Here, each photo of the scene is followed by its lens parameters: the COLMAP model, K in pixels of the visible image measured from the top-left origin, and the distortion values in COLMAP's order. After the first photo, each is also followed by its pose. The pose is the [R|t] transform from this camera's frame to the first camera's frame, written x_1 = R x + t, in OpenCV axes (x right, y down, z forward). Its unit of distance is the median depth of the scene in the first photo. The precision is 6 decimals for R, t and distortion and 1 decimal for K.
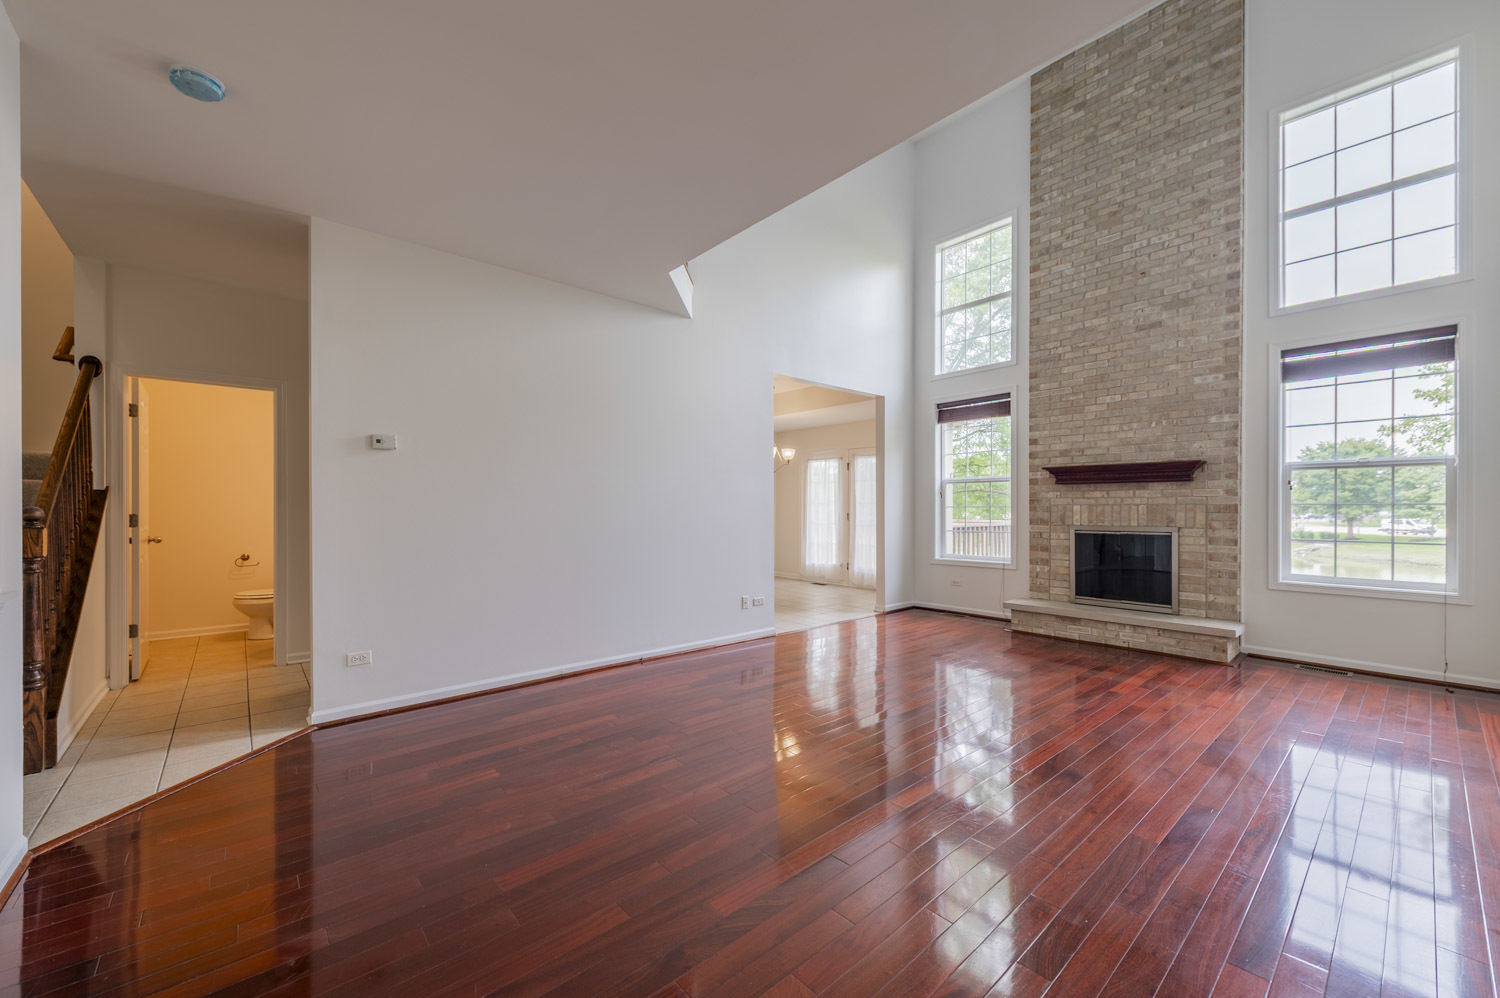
lens RADIAL K [[585.5, 0, 748.2], [0, 585.5, 509.1], [0, 0, 1]] dist [0.009260, -0.003908]
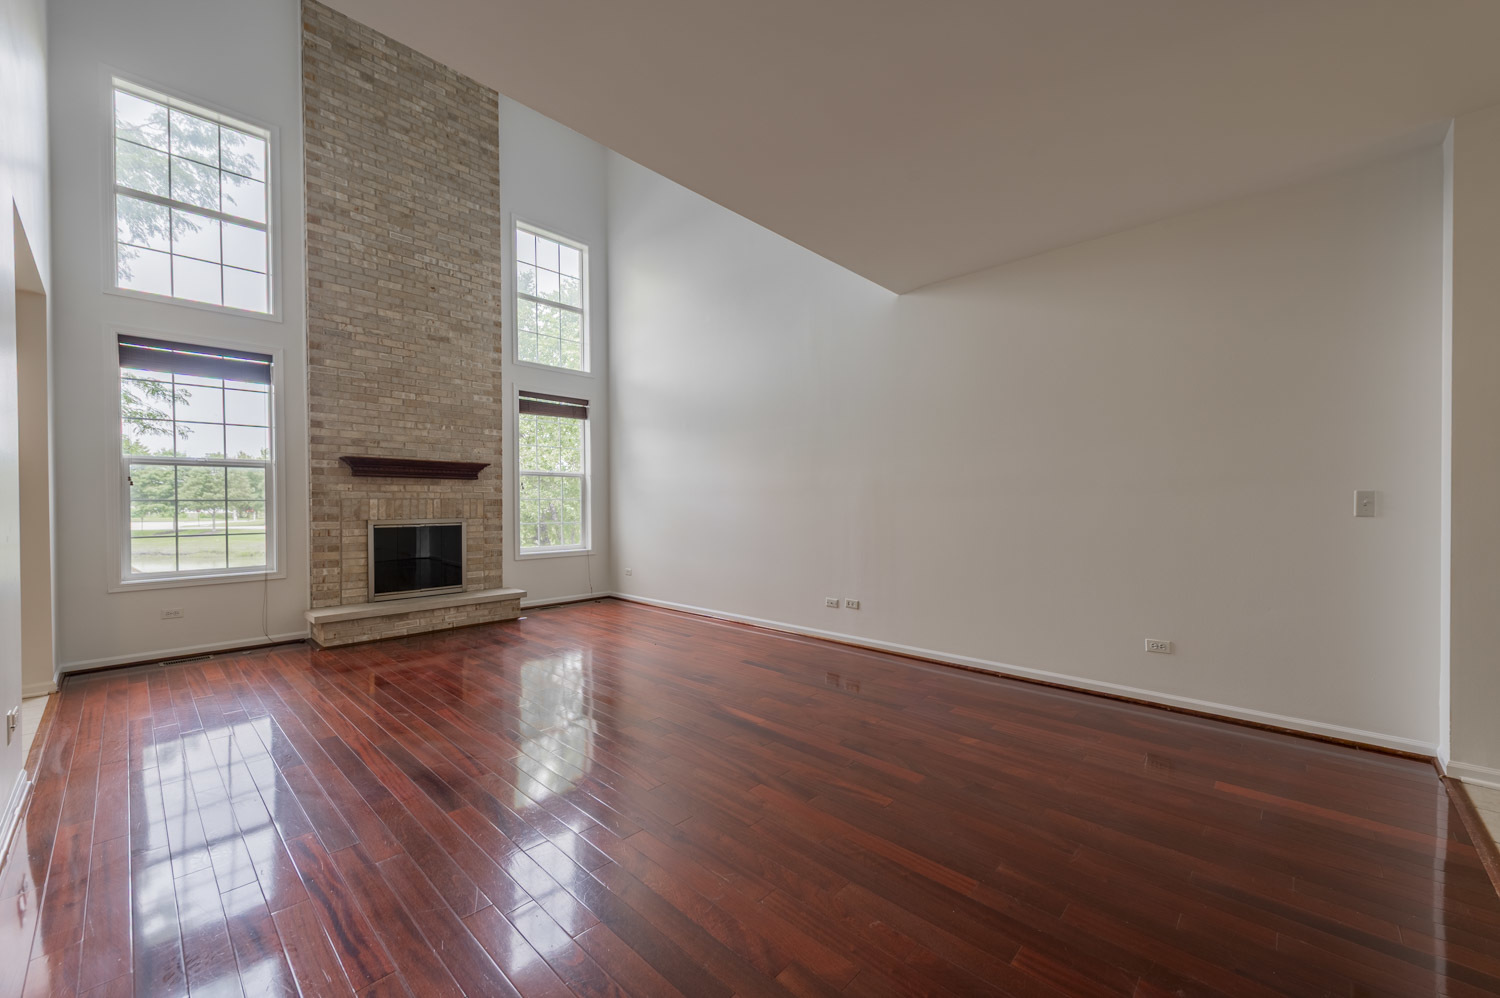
lens RADIAL K [[576.7, 0, 744.7], [0, 576.7, 511.0], [0, 0, 1]] dist [0.009352, -0.006578]
pose [[-0.098092, -0.013553, 0.995085, -0.444477], [0.004007, 0.999894, 0.014013, 0.002171], [-0.995169, 0.005362, -0.098028, 0.504572]]
